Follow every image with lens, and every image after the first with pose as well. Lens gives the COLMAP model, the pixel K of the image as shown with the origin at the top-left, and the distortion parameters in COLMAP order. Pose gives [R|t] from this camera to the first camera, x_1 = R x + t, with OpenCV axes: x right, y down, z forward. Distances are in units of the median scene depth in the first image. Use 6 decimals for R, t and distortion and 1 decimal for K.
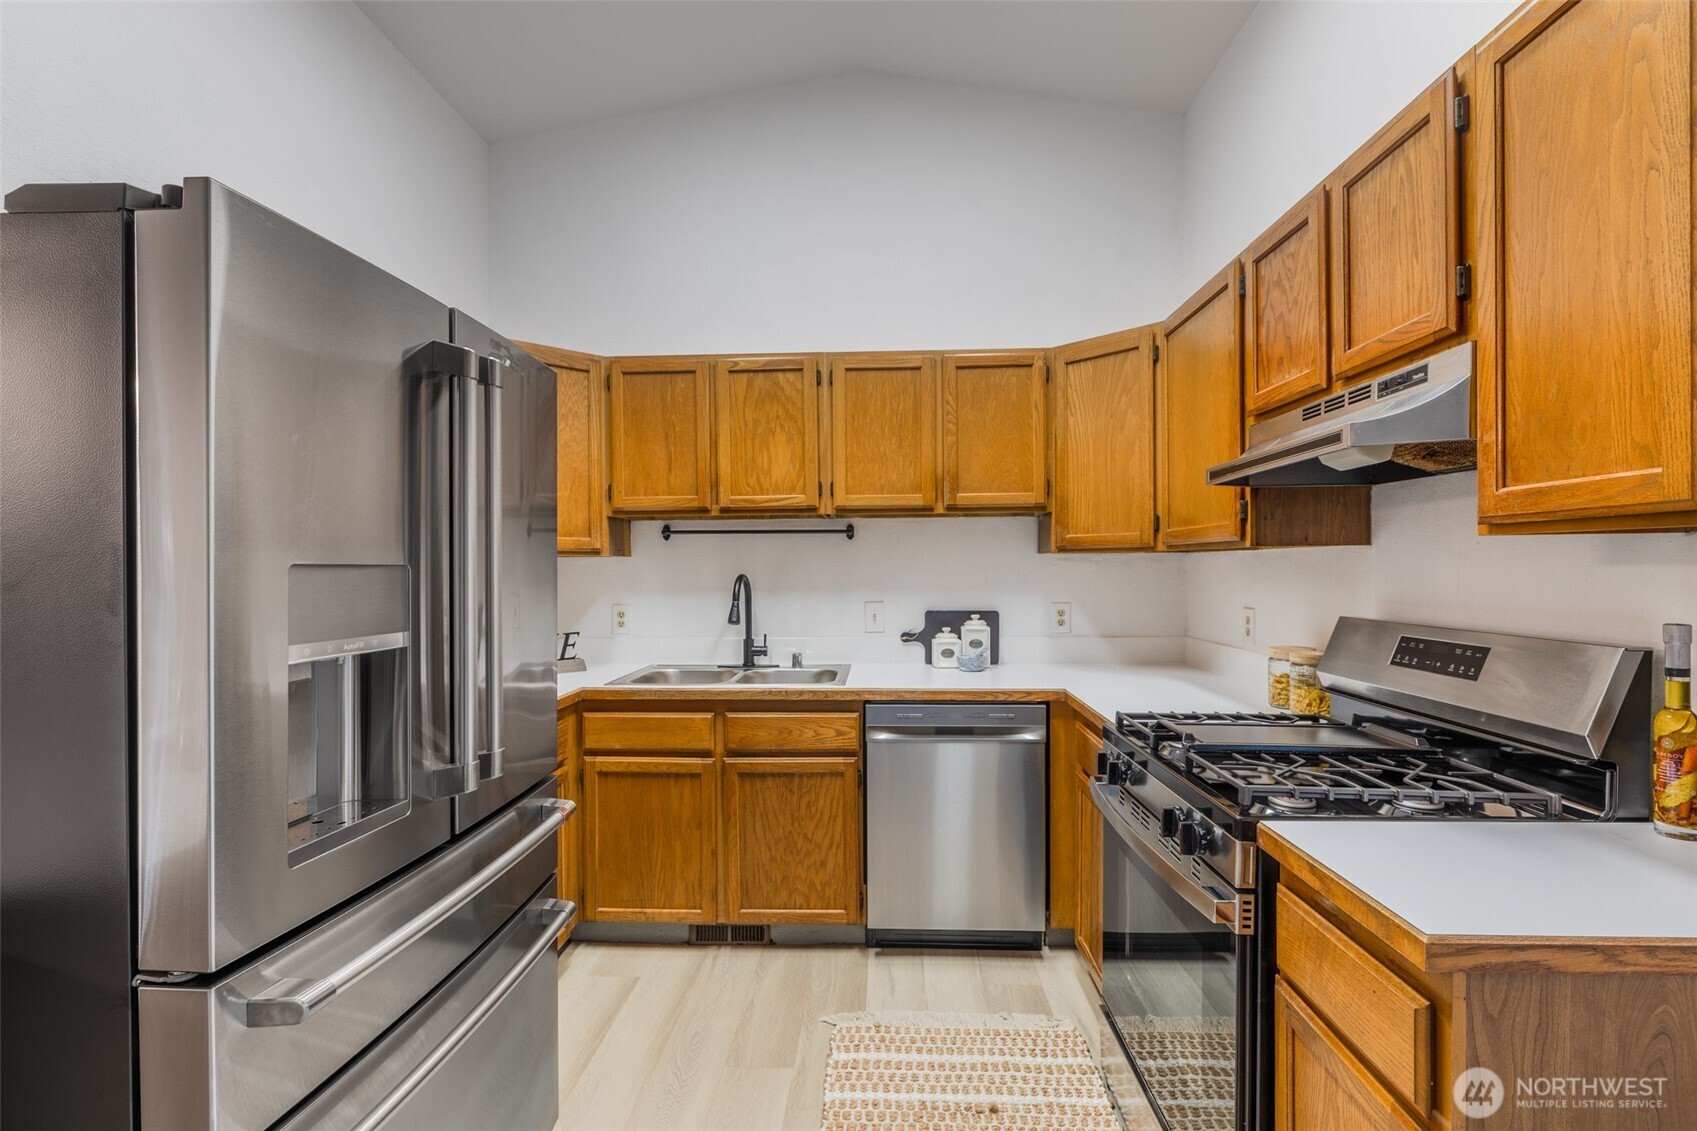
lens RADIAL K [[780.2, 0, 857.2], [0, 780.2, 574.6], [0, 0, 1]] dist [-0.008465, 0.000289]
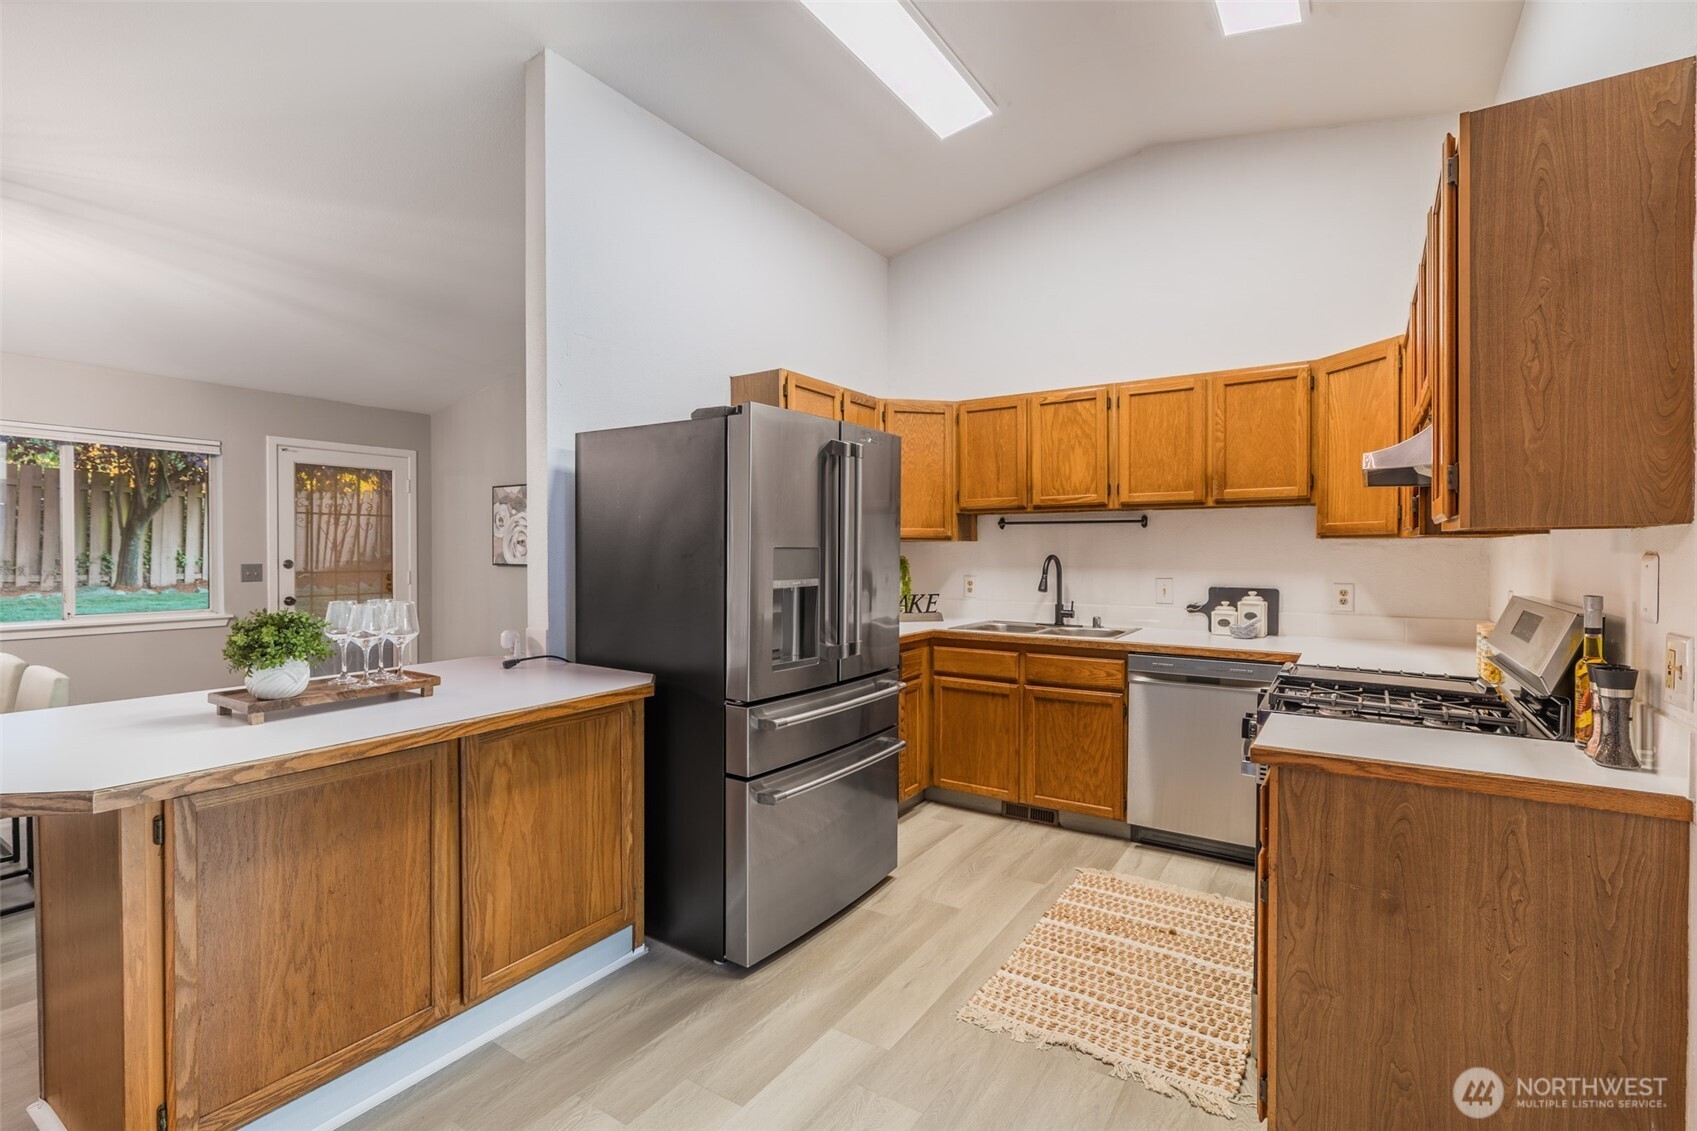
lens RADIAL K [[780.2, 0, 840.3], [0, 780.2, 559.9], [0, 0, 1]] dist [-0.008465, 0.000289]
pose [[0.853510, 0.013498, -0.520902, 0.275534], [-0.011002, 0.999908, 0.007883, 0.002232], [0.520961, -0.000997, 0.853580, -0.374594]]
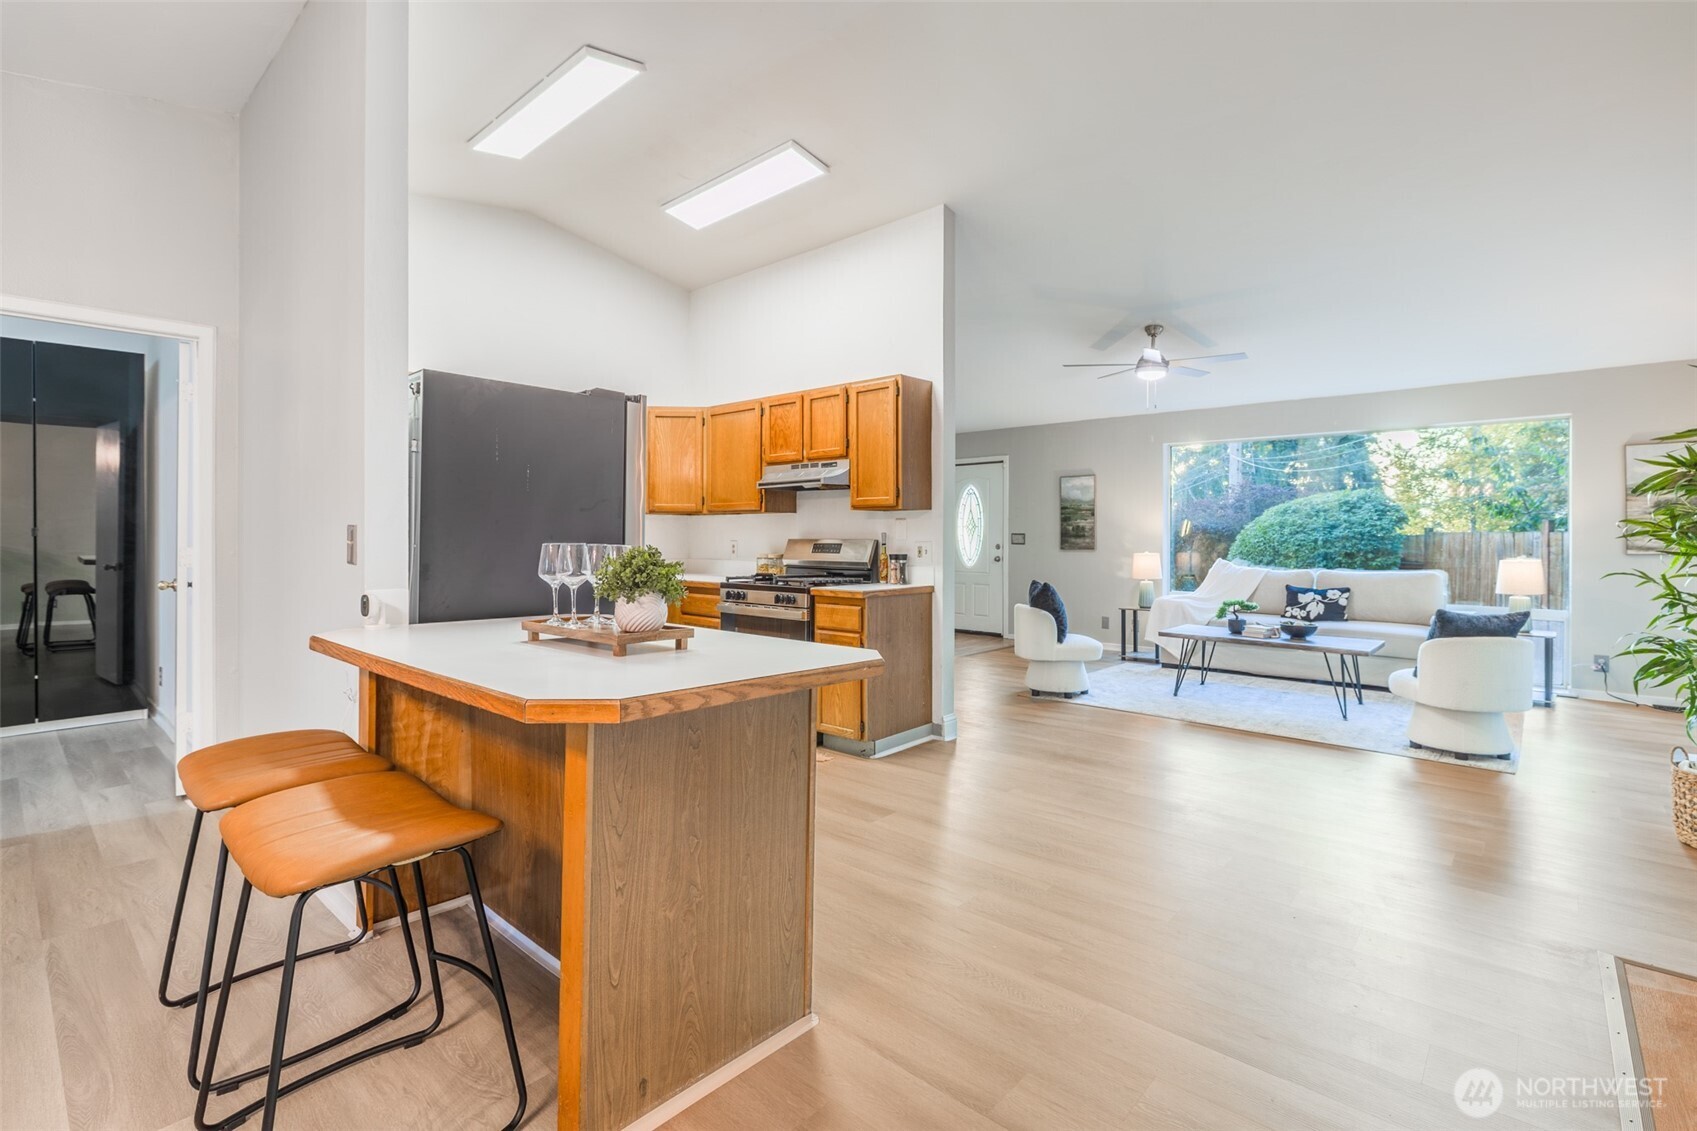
lens RADIAL K [[780.2, 0, 846.5], [0, 780.2, 547.8], [0, 0, 1]] dist [-0.008465, 0.000289]
pose [[0.635211, -0.002798, 0.772333, -1.016520], [0.001145, 0.999996, 0.002681, 0.059220], [-0.772338, -0.000818, 0.635212, -0.666704]]
